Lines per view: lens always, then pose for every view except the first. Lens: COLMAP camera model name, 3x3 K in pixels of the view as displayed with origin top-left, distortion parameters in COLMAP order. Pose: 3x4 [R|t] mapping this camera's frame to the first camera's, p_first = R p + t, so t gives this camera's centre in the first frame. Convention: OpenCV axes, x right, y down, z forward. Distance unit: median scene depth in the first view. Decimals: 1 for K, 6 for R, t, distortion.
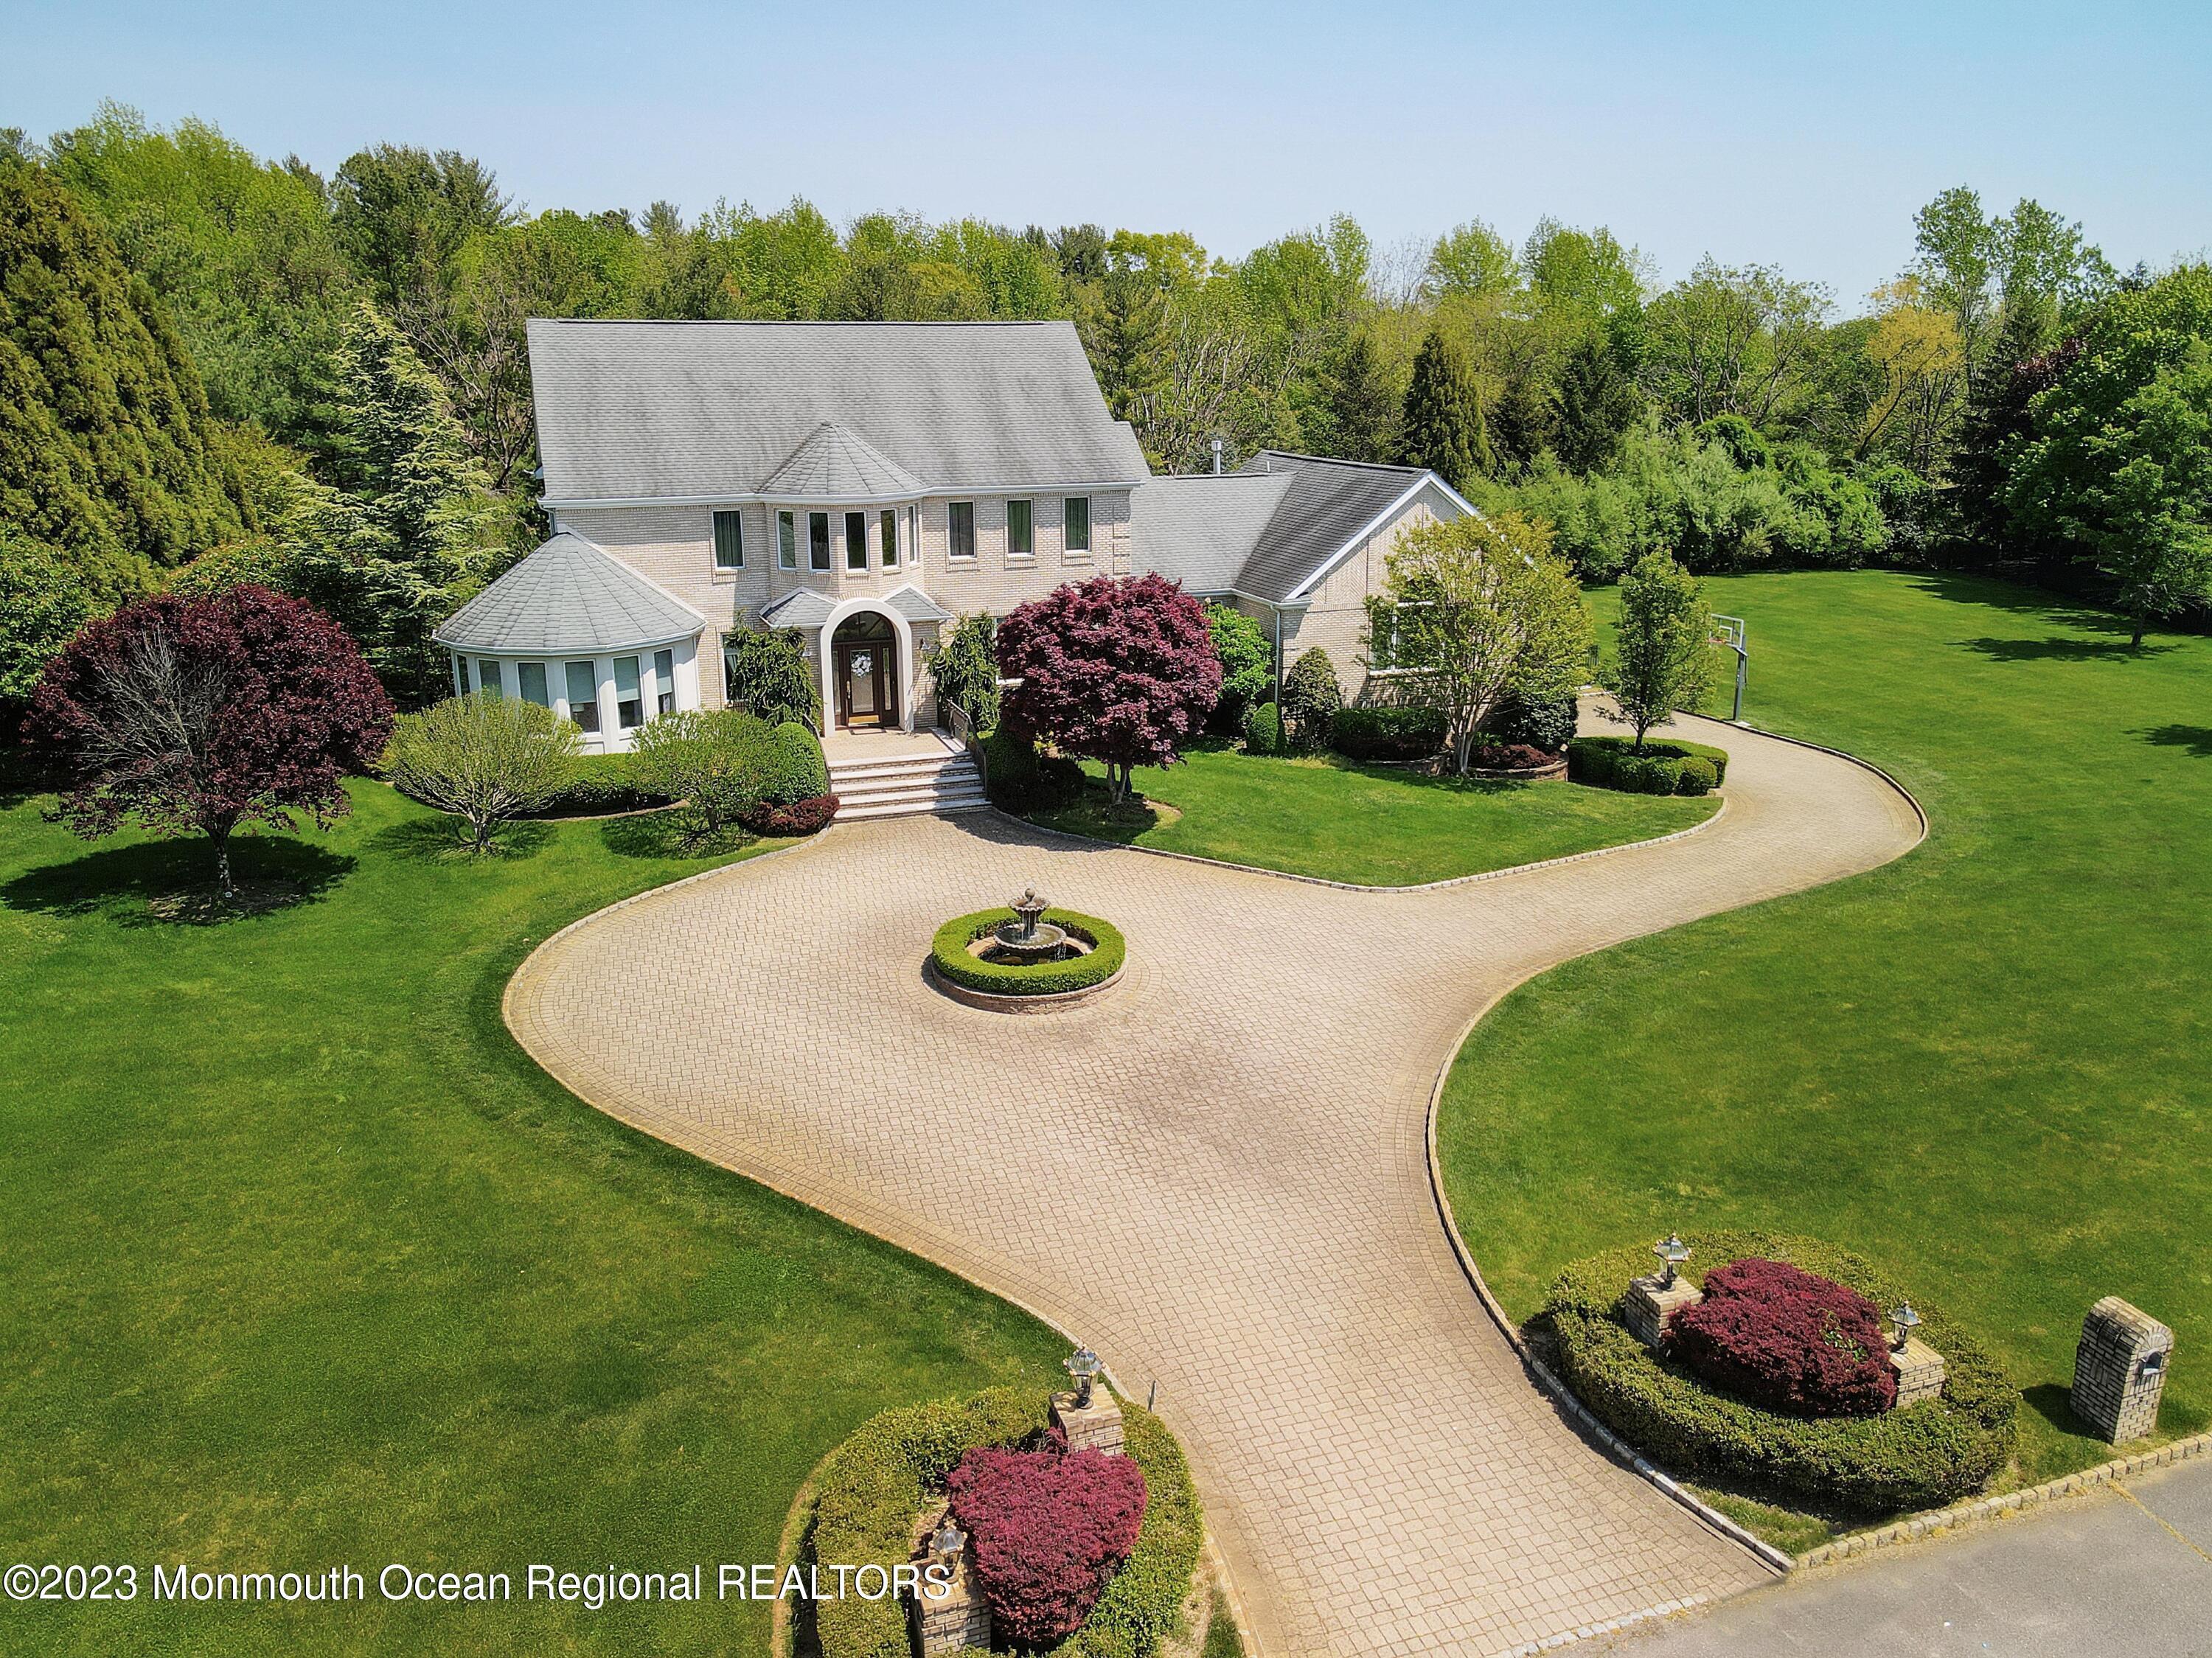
lens RADIAL K [[1643.4, 0, 1106.0], [0, 1643.4, 829.0], [0, 0, 1]] dist [0.008590, -0.008361]
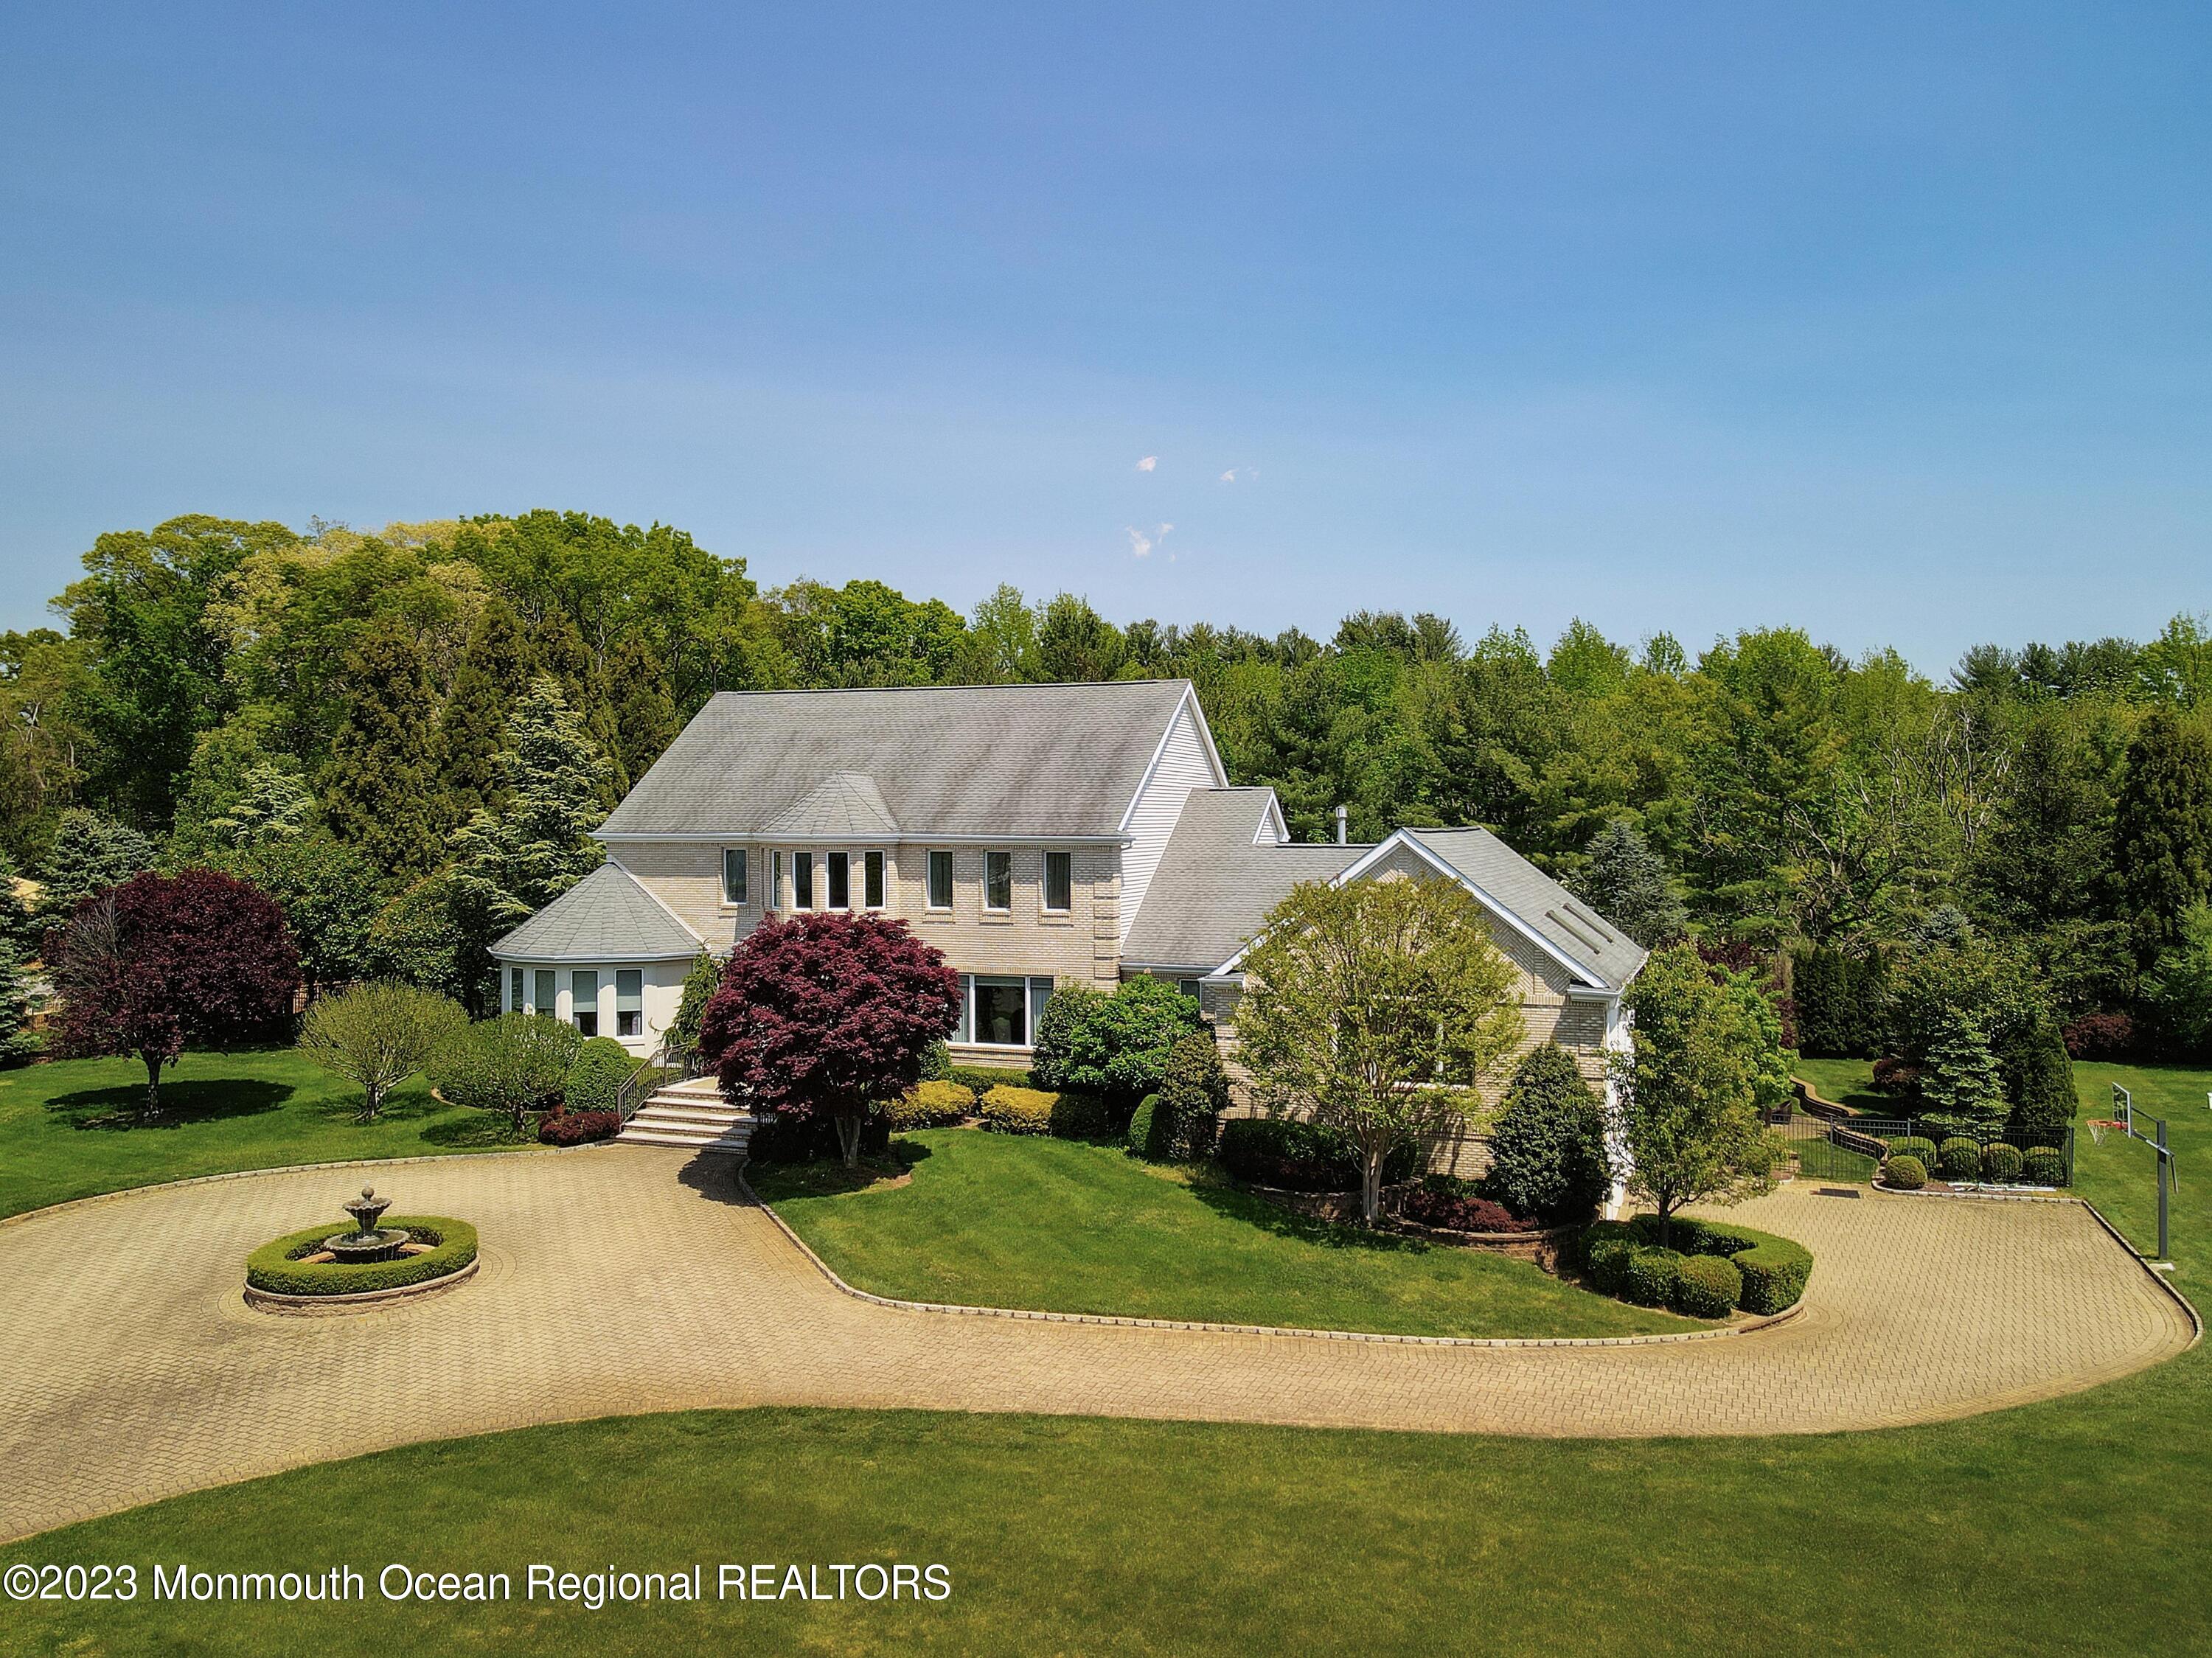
lens RADIAL K [[1643.4, 0, 1106.0], [0, 1643.4, 829.0], [0, 0, 1]] dist [0.008590, -0.008361]
pose [[0.769906, 0.012198, -0.638041, 0.715694], [-0.180618, 0.963101, -0.199534, -0.041697], [0.612064, 0.268864, 0.743700, 0.389298]]
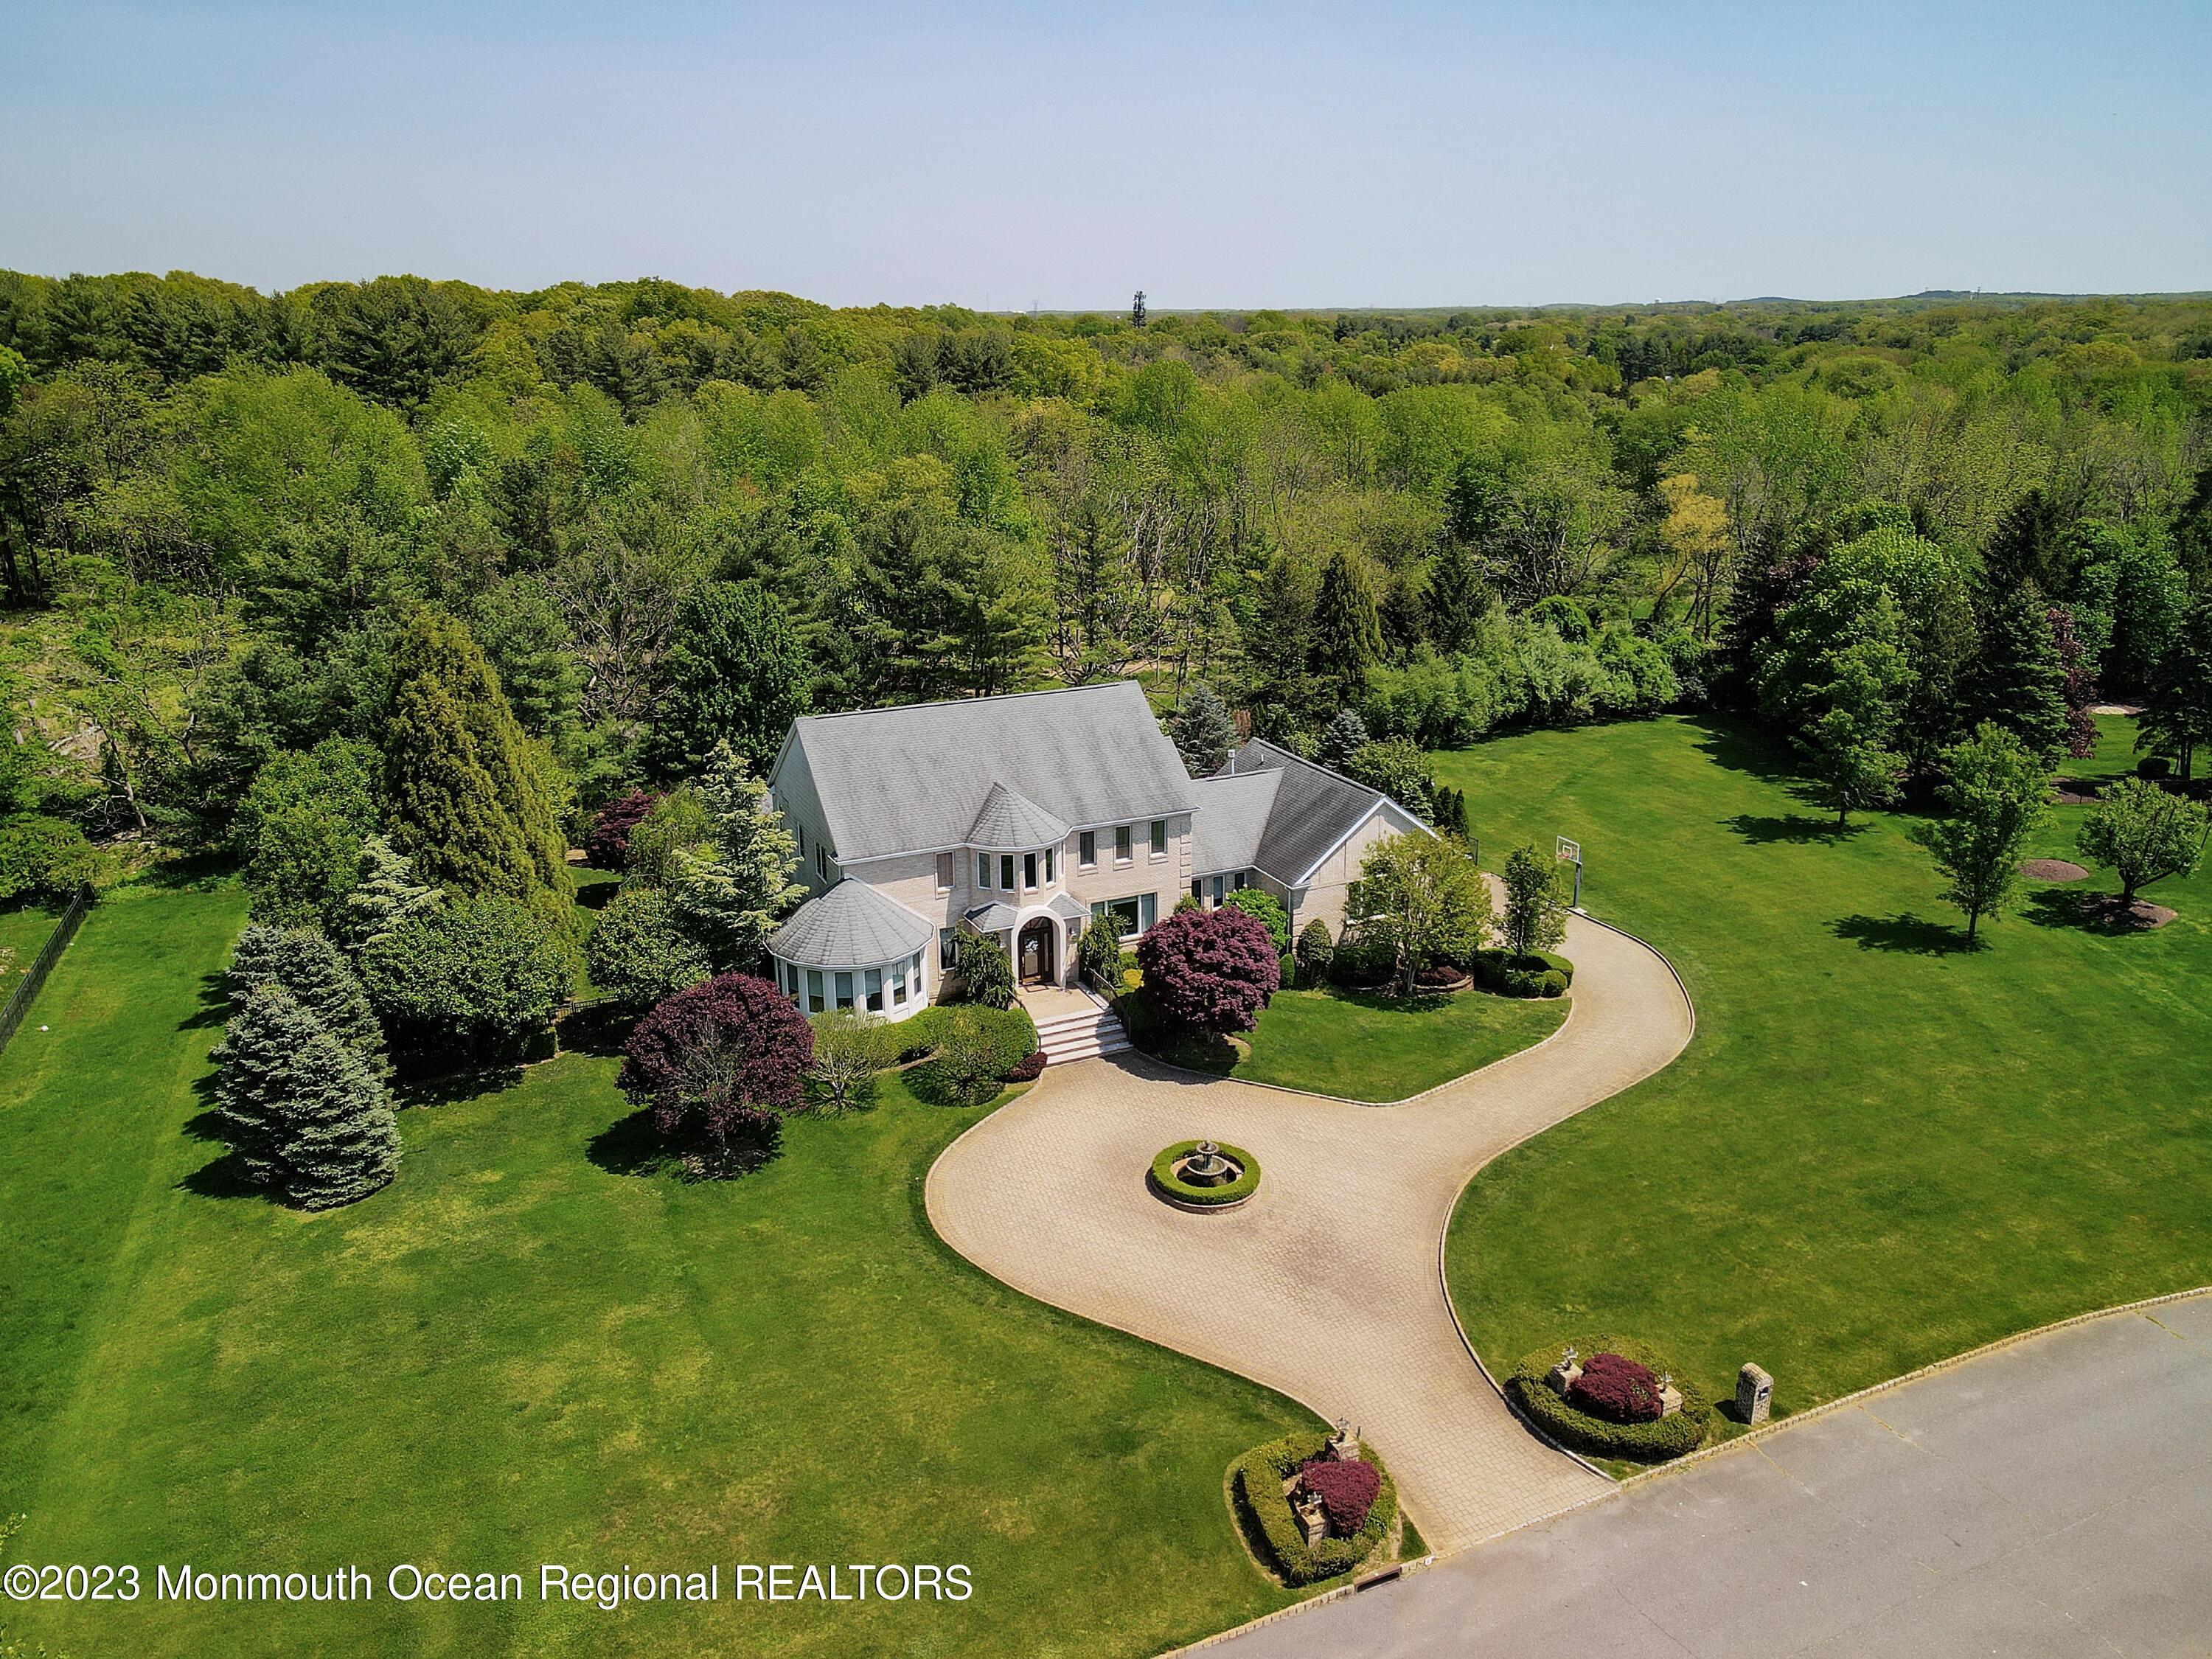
lens RADIAL K [[1634.0, 0, 1116.3], [0, 1634.0, 831.0], [0, 0, 1]] dist [-0.011076, 0.050524]
pose [[0.994532, -0.031819, 0.099462, -0.250599], [0.029291, 0.999212, 0.026781, -0.282372], [-0.100236, -0.023722, 0.994681, -0.609505]]
